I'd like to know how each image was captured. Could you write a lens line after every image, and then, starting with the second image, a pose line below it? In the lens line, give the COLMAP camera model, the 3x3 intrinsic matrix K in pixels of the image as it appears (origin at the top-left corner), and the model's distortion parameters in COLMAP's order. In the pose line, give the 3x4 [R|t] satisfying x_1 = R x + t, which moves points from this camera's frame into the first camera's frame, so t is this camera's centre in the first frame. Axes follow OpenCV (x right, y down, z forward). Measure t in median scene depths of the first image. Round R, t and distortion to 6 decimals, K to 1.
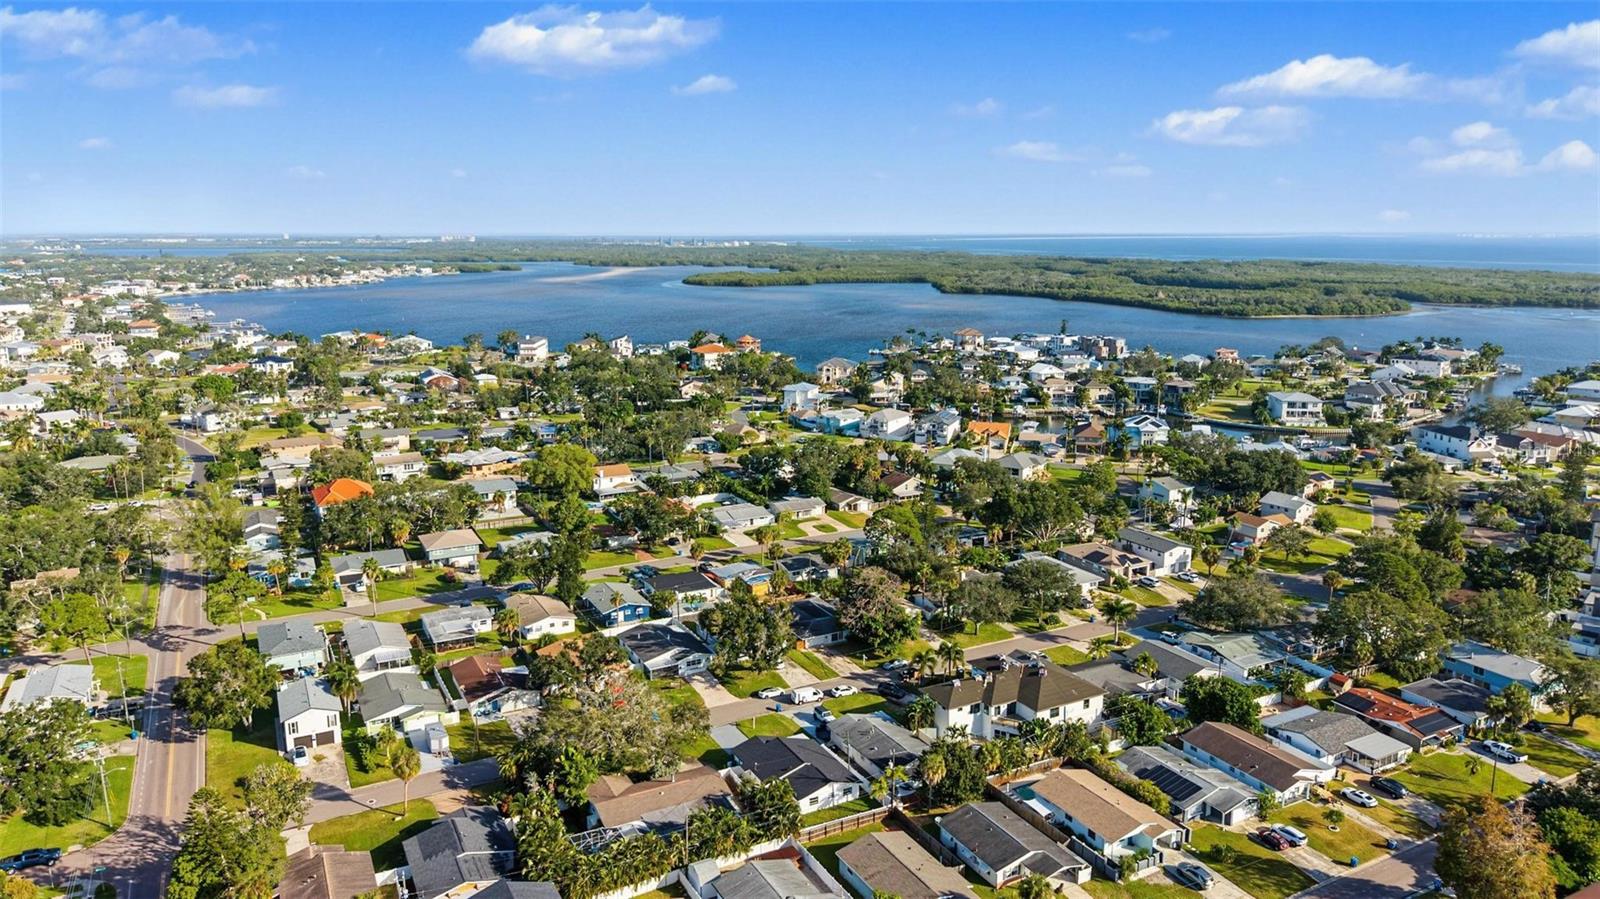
lens RADIAL K [[1067.7, 0, 800.0], [0, 1067.7, 449.5], [0, 0, 1]] dist [0.066683, -0.092260]
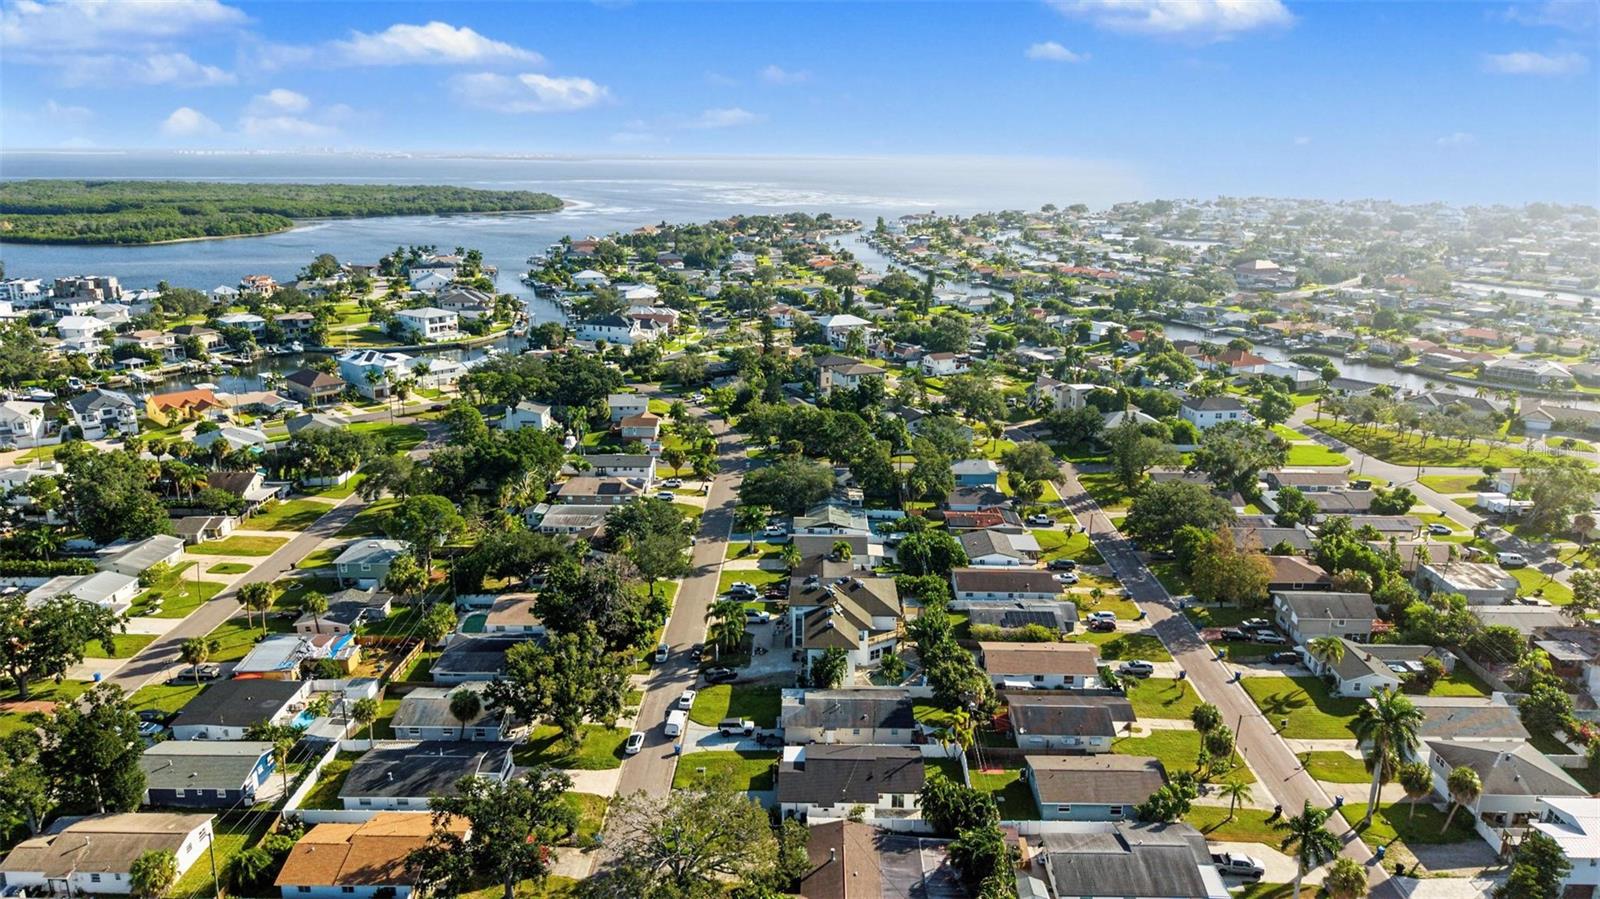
lens RADIAL K [[1067.7, 0, 800.0], [0, 1067.7, 449.5], [0, 0, 1]] dist [0.066683, -0.092260]
pose [[0.490104, -0.235916, 0.839131, -0.163097], [0.174374, 0.969754, 0.170795, -0.025226], [-0.854044, 0.062616, 0.516418, 0.142206]]
